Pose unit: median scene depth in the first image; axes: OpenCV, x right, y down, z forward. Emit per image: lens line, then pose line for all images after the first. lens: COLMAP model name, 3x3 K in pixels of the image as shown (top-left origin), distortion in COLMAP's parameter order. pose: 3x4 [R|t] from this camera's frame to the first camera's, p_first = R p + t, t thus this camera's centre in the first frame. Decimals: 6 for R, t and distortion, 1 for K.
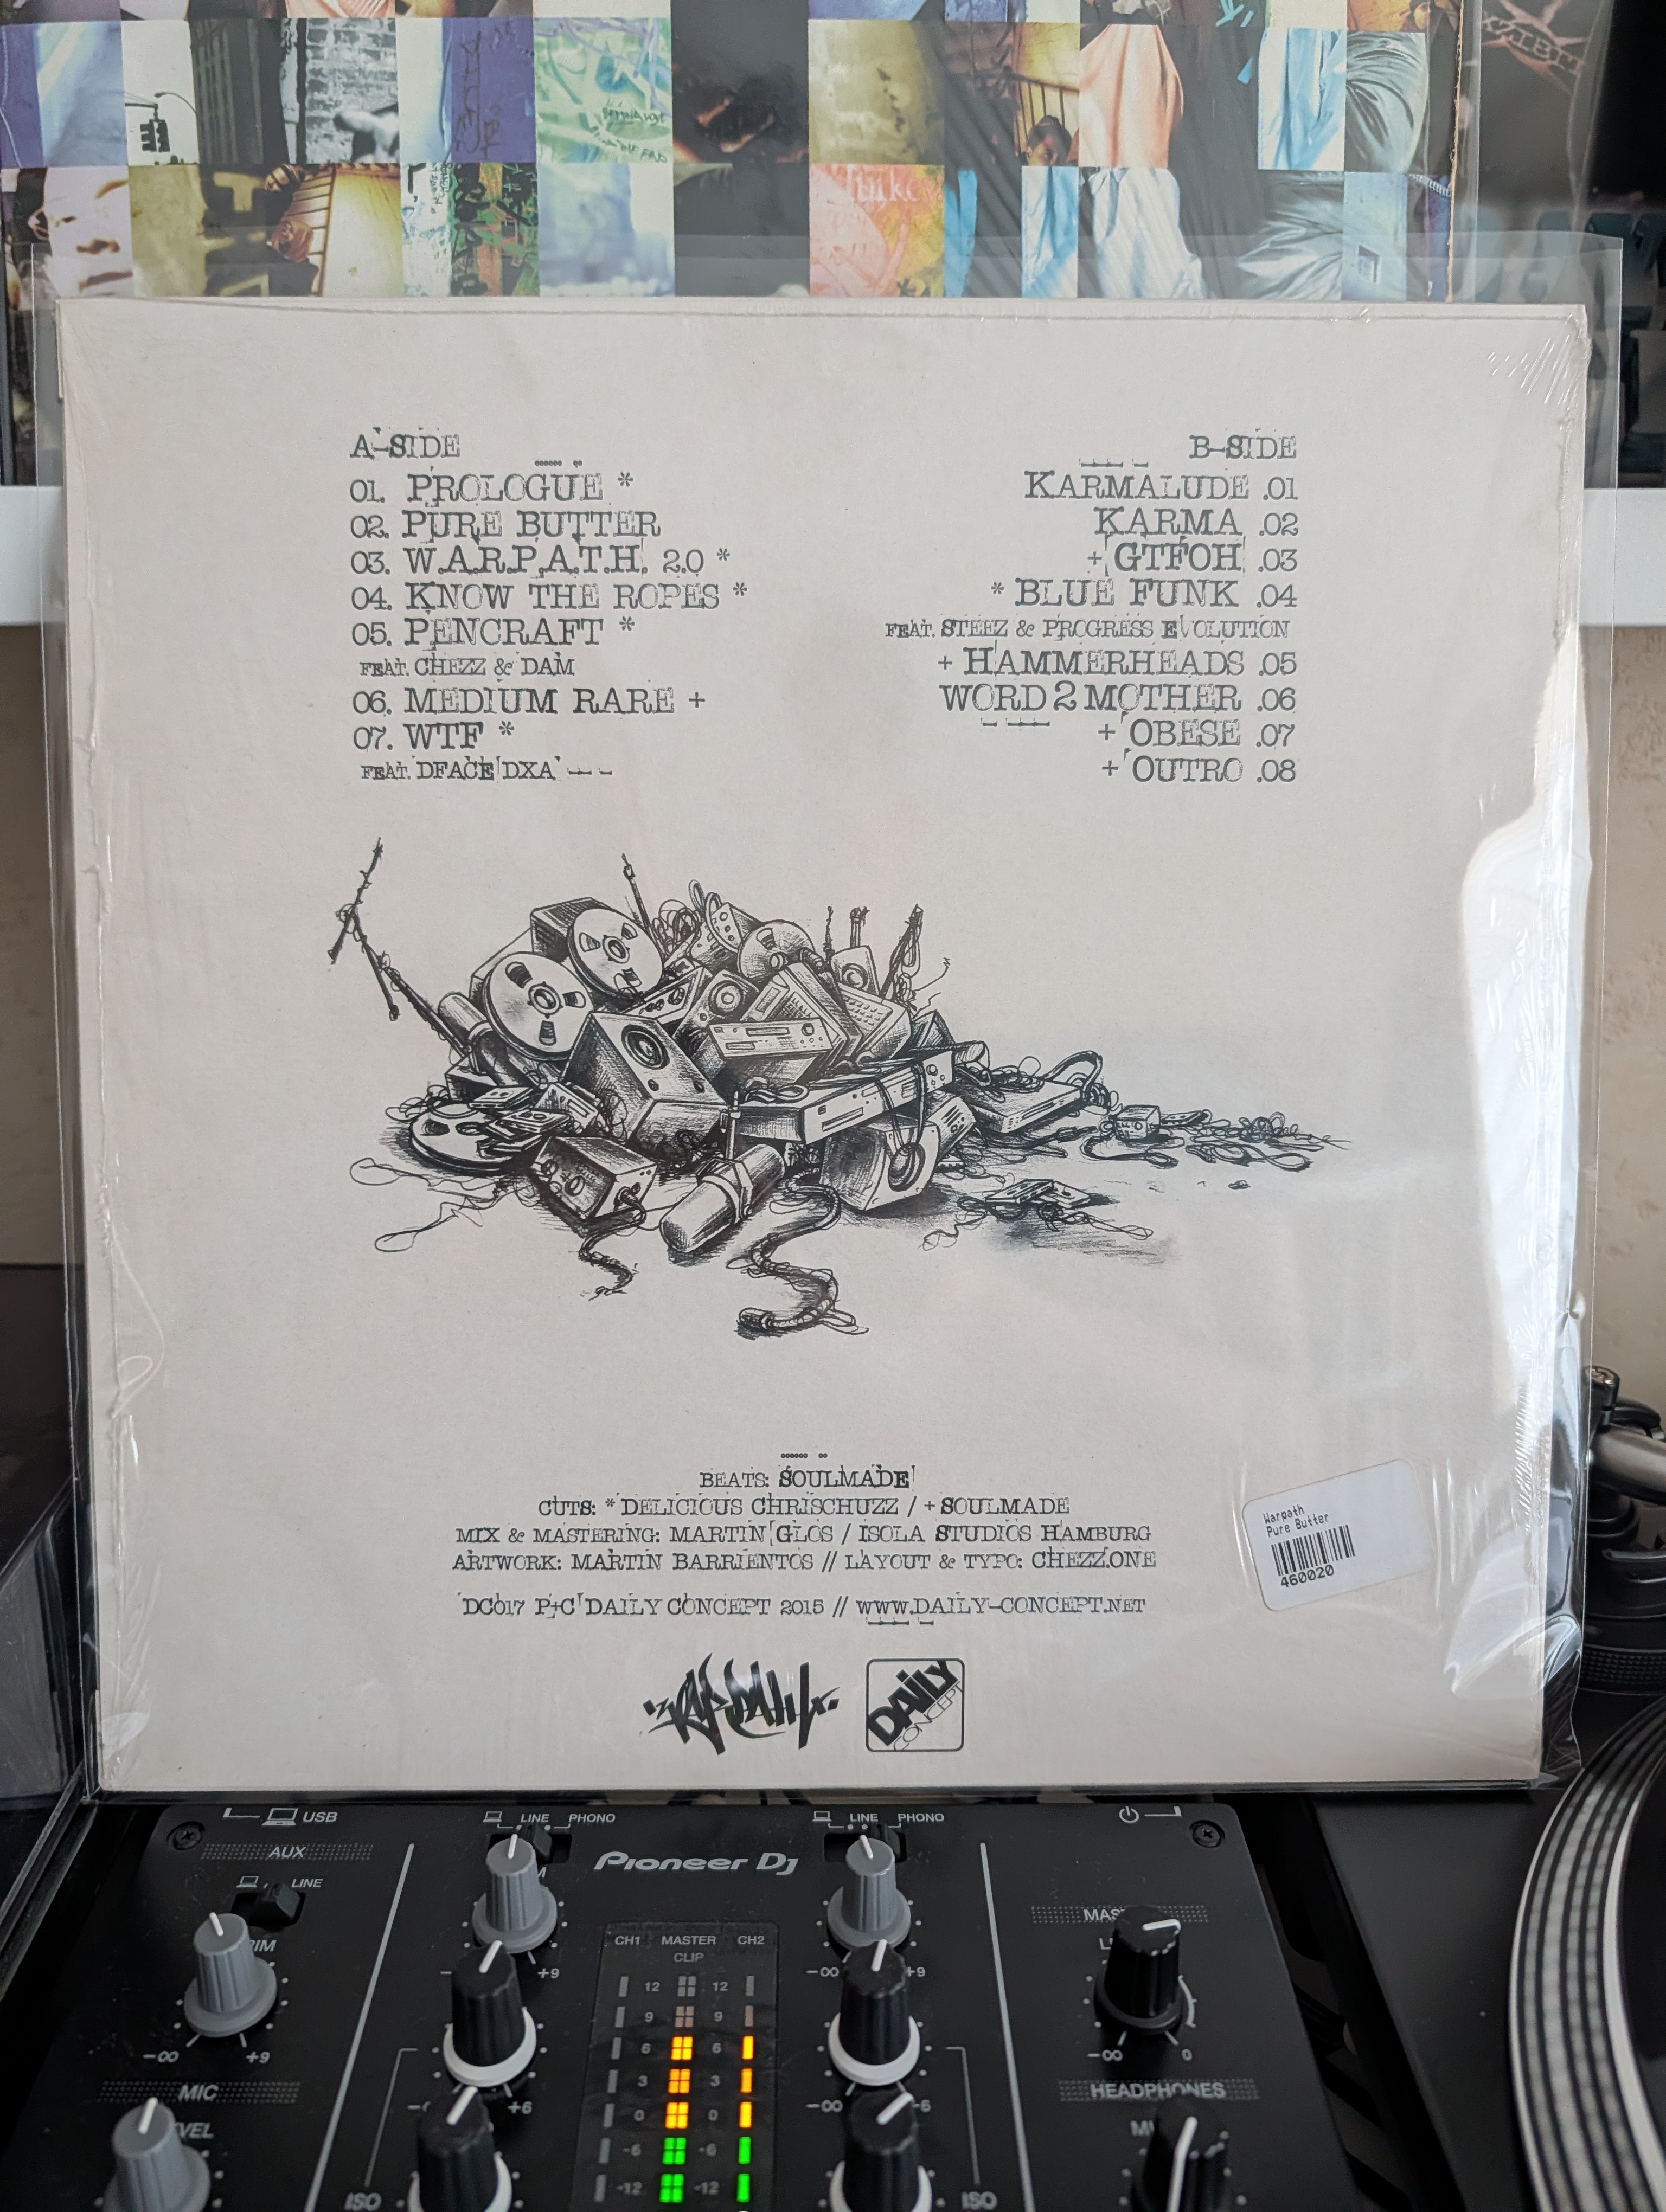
lens RADIAL K [[1483.8, 0, 807.8], [0, 1483.8, 1120.1], [0, 0, 1]] dist [0.001902, -0.004096]
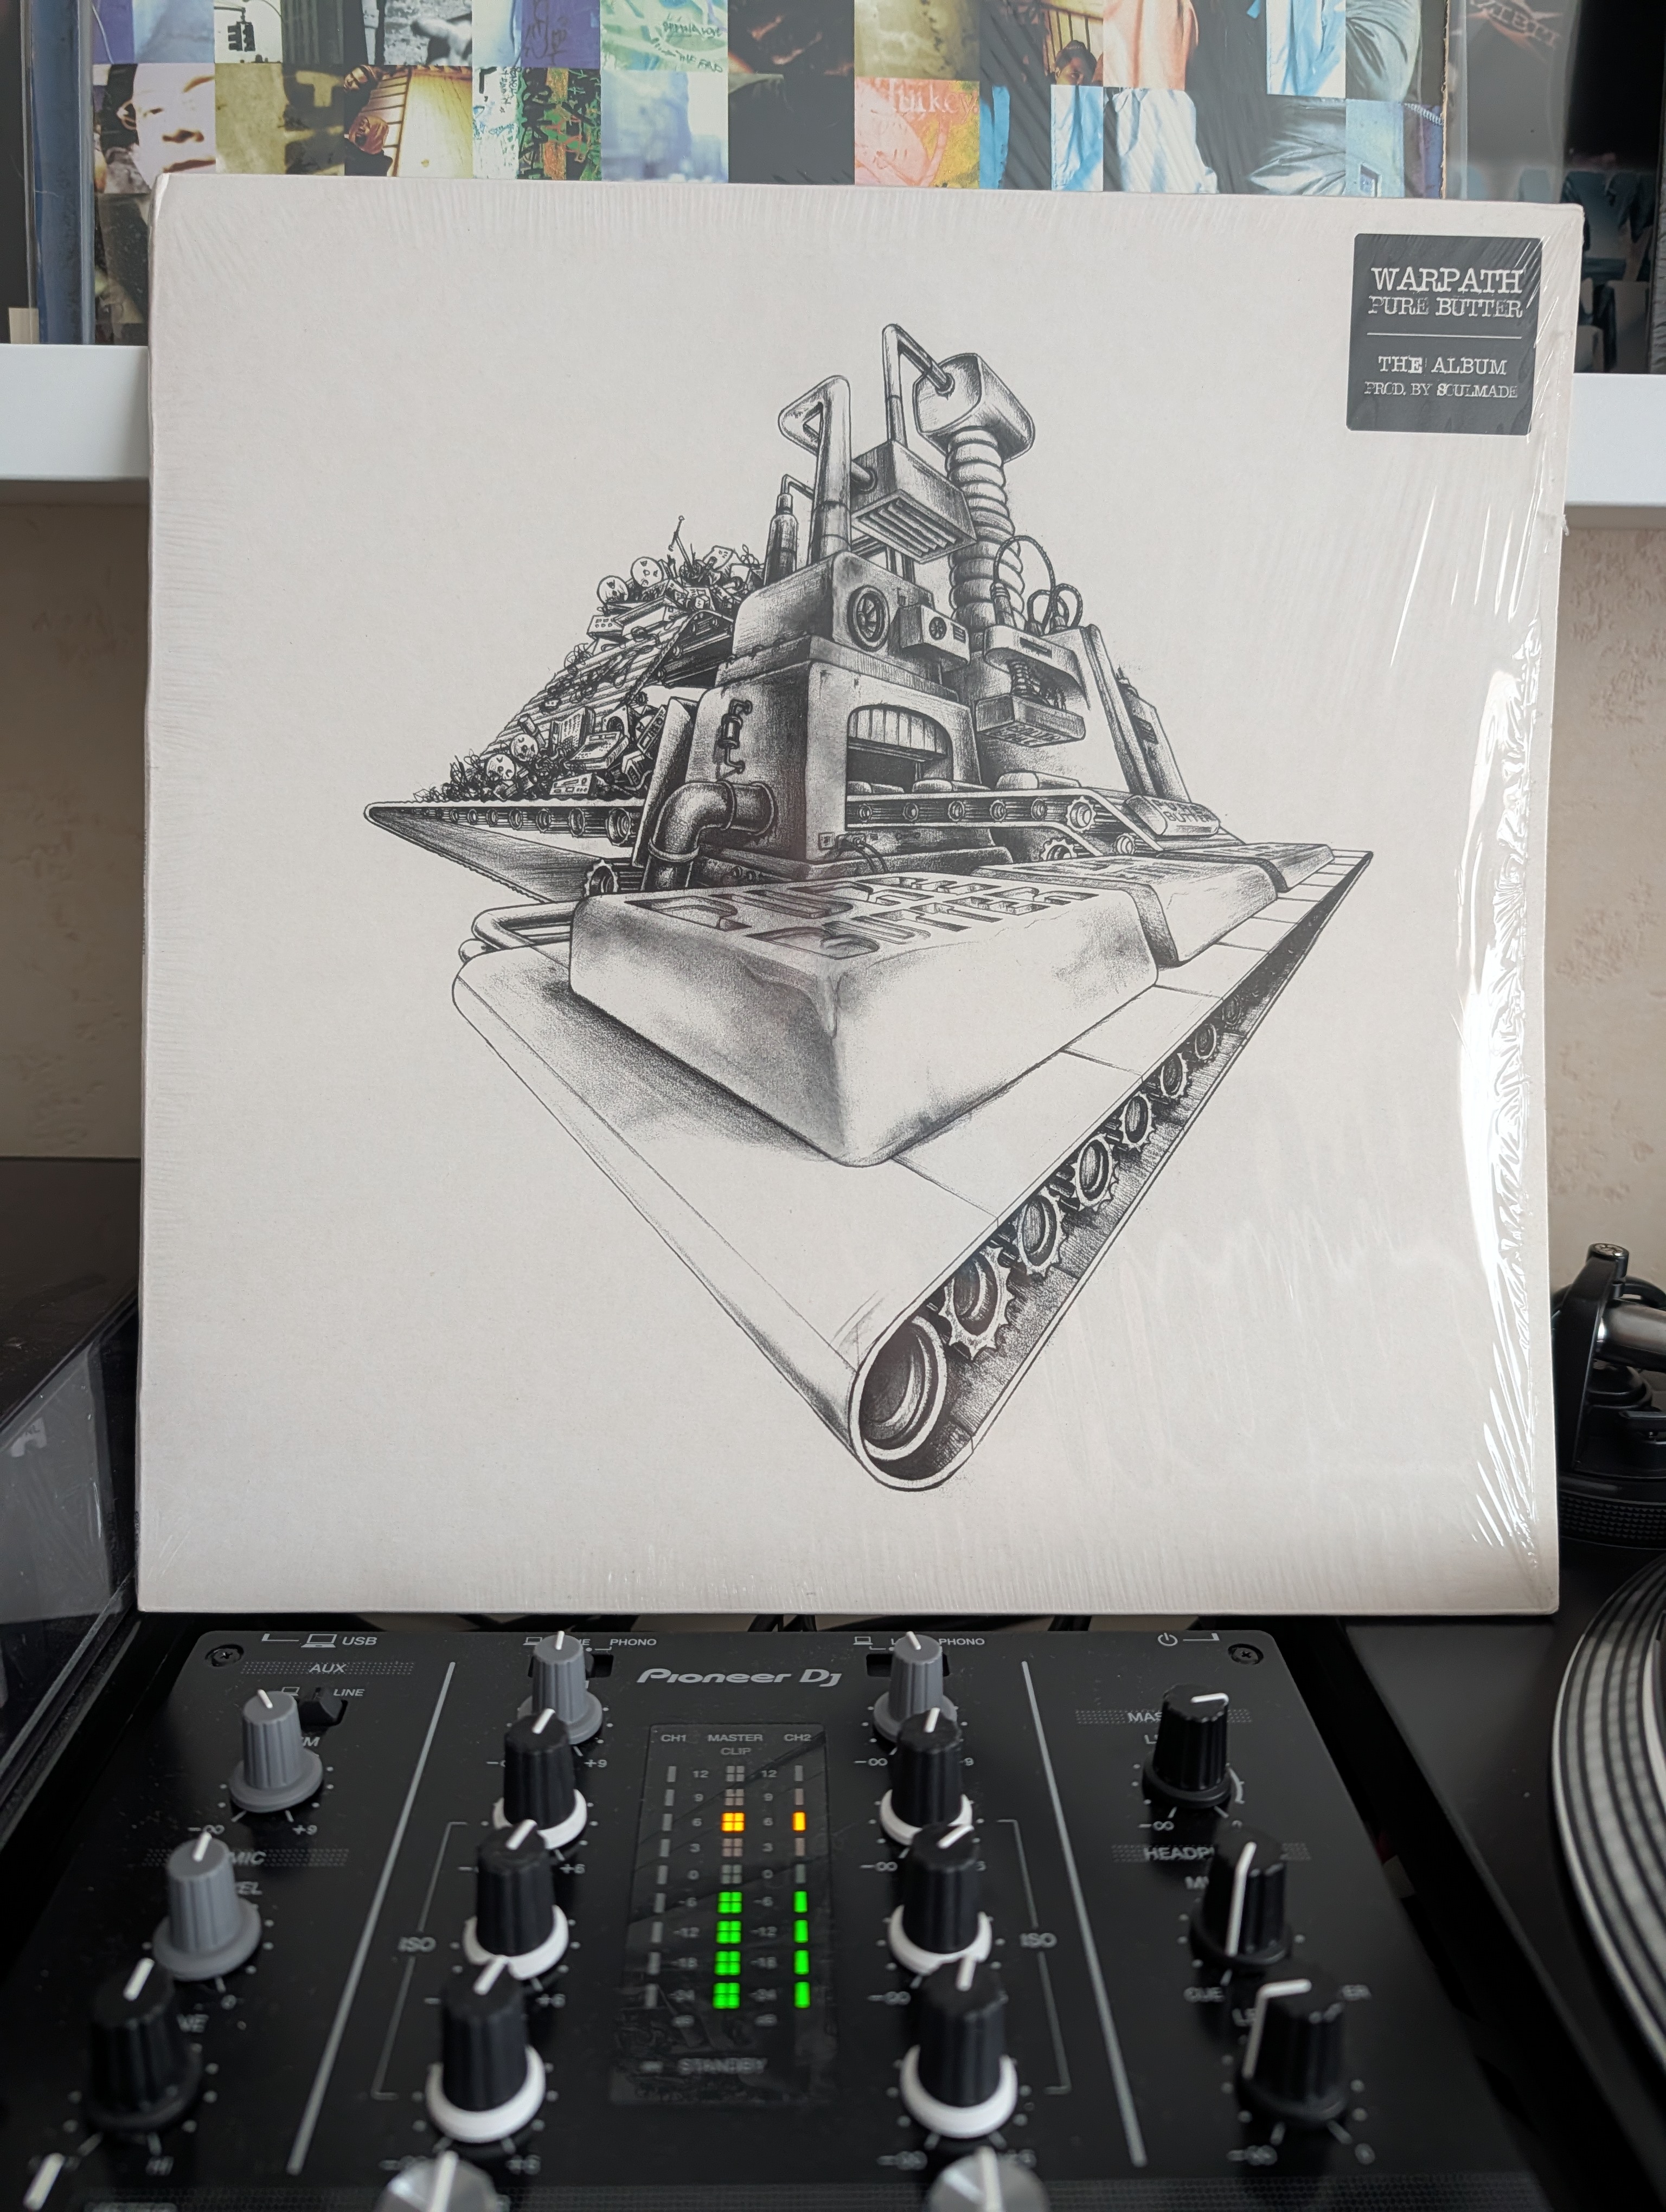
lens RADIAL K [[1478.0, 0, 833.0], [0, 1478.0, 1106.0], [0, 0, 1]] dist [0.005750, -0.003541]
pose [[0.999662, 0.005740, 0.025358, -0.037561], [-0.003986, 0.997632, -0.068670, 0.174579], [-0.025692, 0.068545, 0.997317, -0.020320]]
